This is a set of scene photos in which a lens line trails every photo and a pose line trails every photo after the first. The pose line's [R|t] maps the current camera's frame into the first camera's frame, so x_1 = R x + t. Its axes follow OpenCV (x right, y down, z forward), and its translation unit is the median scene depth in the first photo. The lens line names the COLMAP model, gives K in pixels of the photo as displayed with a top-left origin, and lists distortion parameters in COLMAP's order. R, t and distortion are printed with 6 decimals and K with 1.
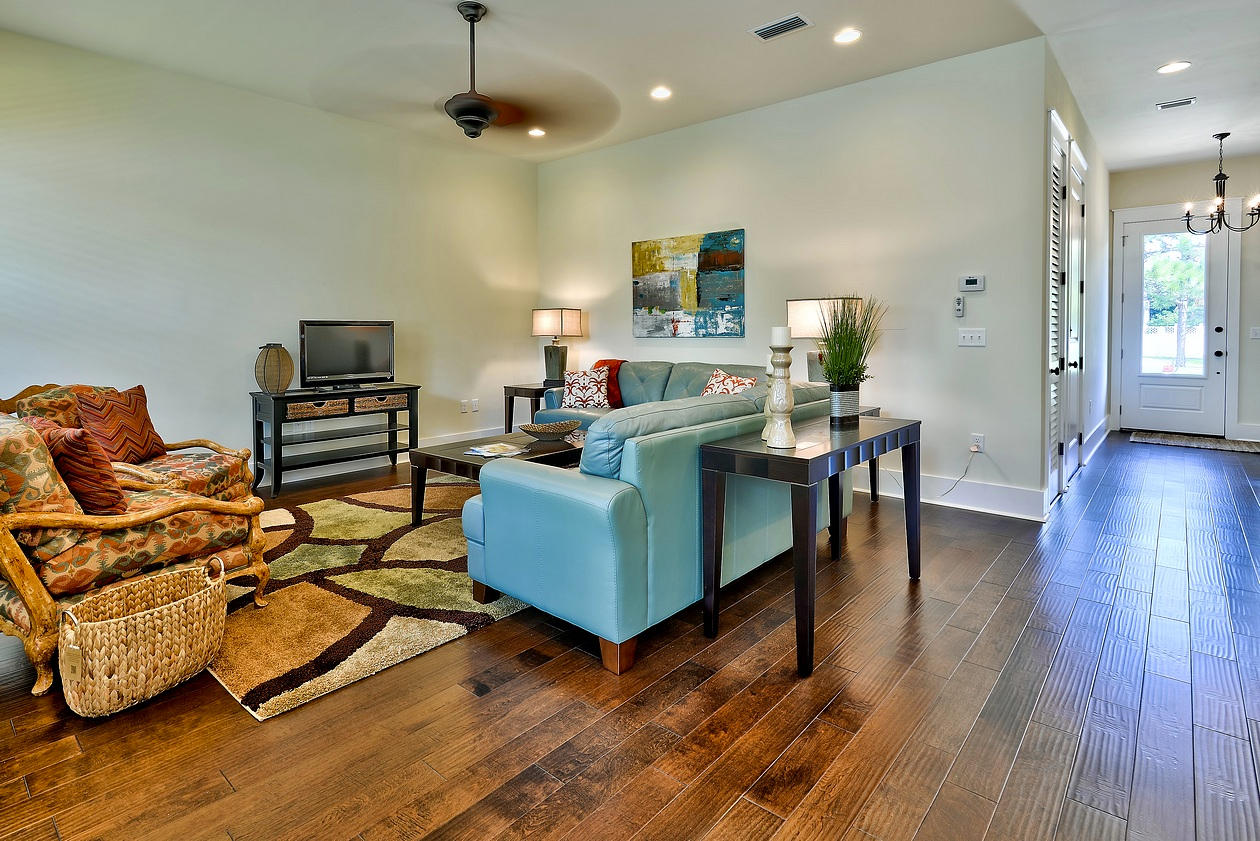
lens RADIAL K [[649.1, 0, 633.1], [0, 649.1, 355.5], [0, 0, 1]] dist [-0.002923, -0.000159]
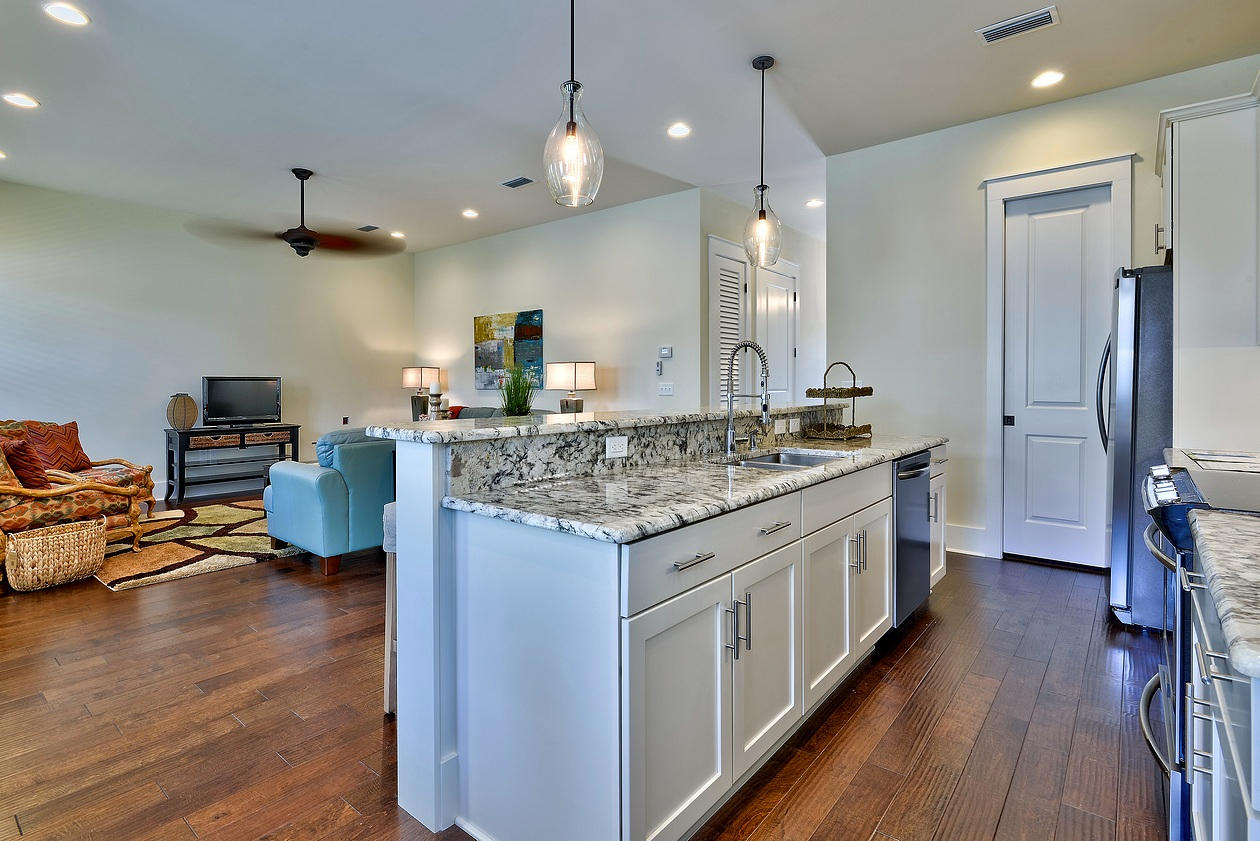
lens RADIAL K [[629.5, 0, 628.1], [0, 629.5, 395.5], [0, 0, 1]] dist [0.001296, -0.000333]
pose [[0.999602, -0.000351, 0.028208, 0.469670], [0.000891, 0.999816, -0.019148, 0.015961], [-0.028196, 0.019165, 0.999419, -0.480138]]
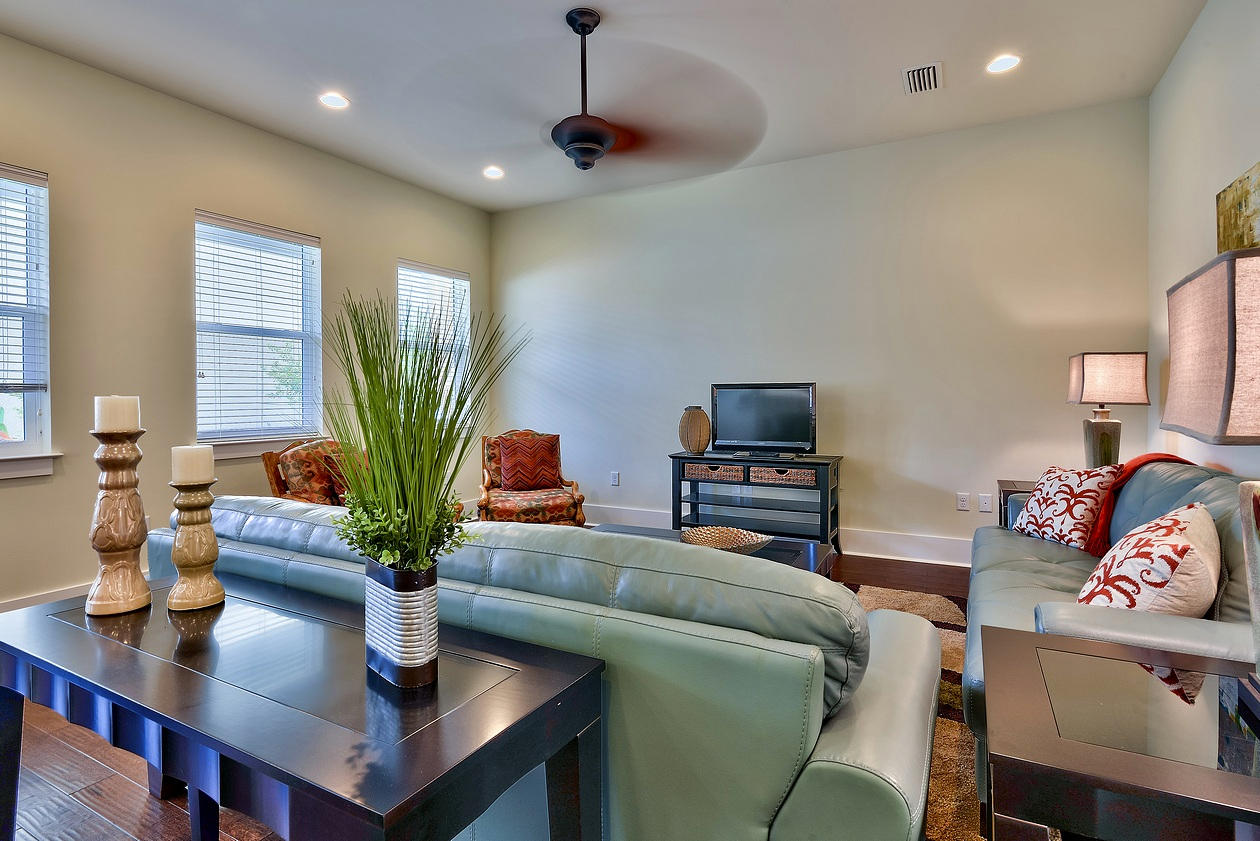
lens RADIAL K [[629.5, 0, 628.1], [0, 629.5, 395.5], [0, 0, 1]] dist [0.001296, -0.000333]
pose [[0.218470, 0.005637, -0.975827, 0.569948], [-0.032144, 0.999482, -0.001422, -0.040057], [0.975314, 0.031678, 0.218538, 0.884246]]
